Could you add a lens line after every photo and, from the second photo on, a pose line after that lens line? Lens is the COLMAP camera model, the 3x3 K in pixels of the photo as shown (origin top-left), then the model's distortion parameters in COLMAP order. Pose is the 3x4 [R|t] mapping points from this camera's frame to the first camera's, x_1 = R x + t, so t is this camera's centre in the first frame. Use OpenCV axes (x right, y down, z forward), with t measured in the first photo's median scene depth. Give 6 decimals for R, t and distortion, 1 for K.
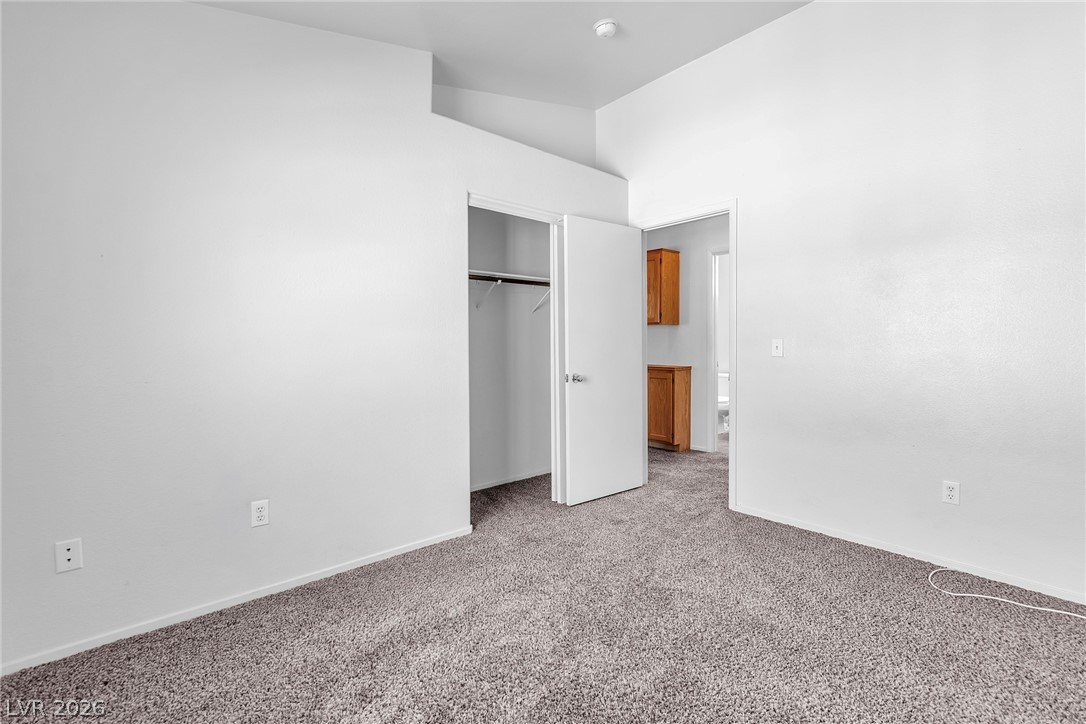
lens RADIAL K [[480.5, 0, 547.2], [0, 480.5, 355.4], [0, 0, 1]] dist [0.000556, -0.000308]
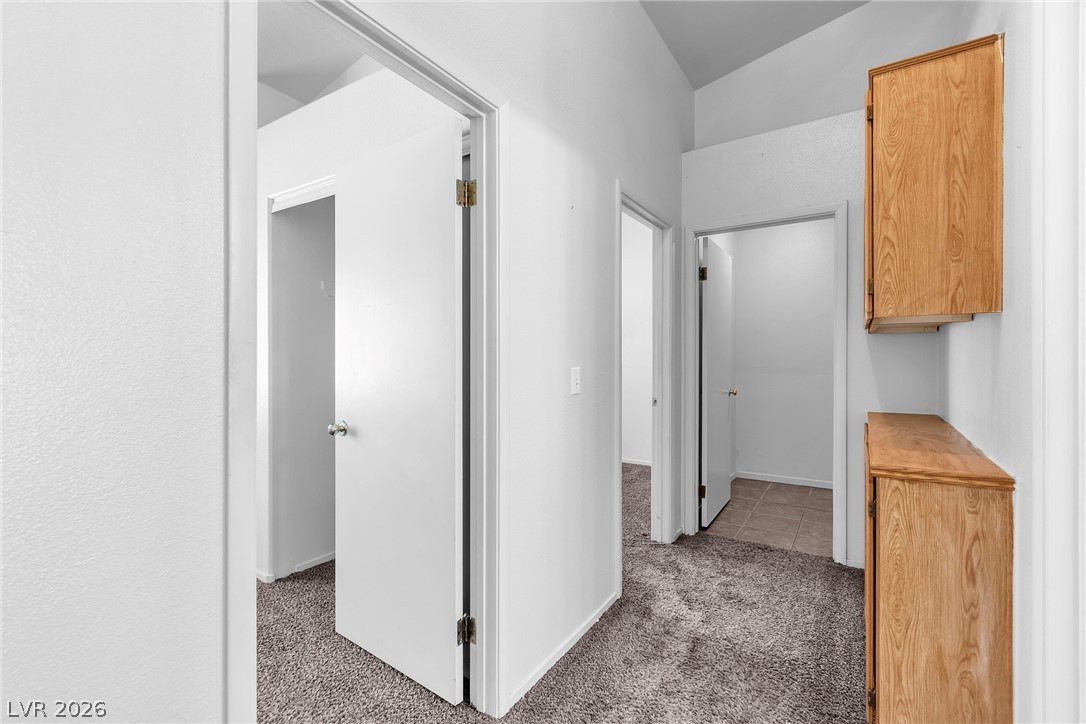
lens RADIAL K [[479.4, 0, 539.7], [0, 479.4, 359.1], [0, 0, 1]] dist [0.000145, -0.000855]
pose [[0.272279, 0.014074, -0.962116, 0.477208], [-0.026426, 0.999625, 0.007145, -0.034821], [0.961856, 0.023479, 0.272549, 0.712584]]
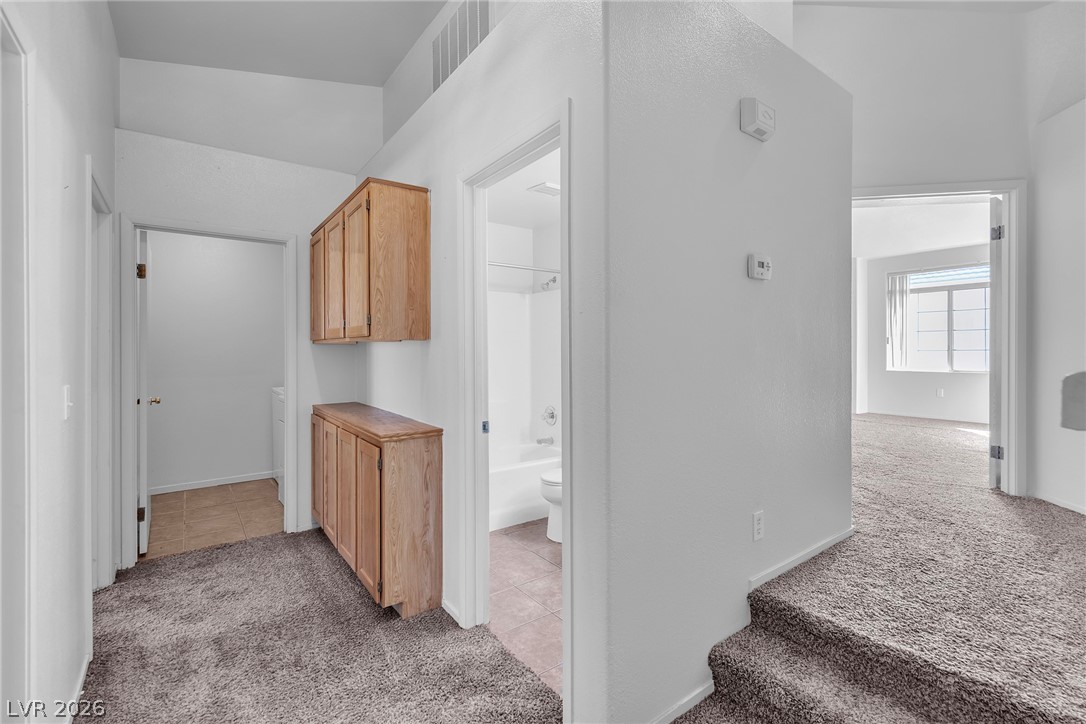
lens RADIAL K [[480.5, 0, 547.2], [0, 480.5, 355.4], [0, 0, 1]] dist [0.000556, -0.000308]
pose [[0.997440, 0.006359, -0.071226, 0.443720], [-0.007746, 0.999785, -0.019217, -0.042235], [0.071088, 0.019720, 0.997275, 0.546942]]
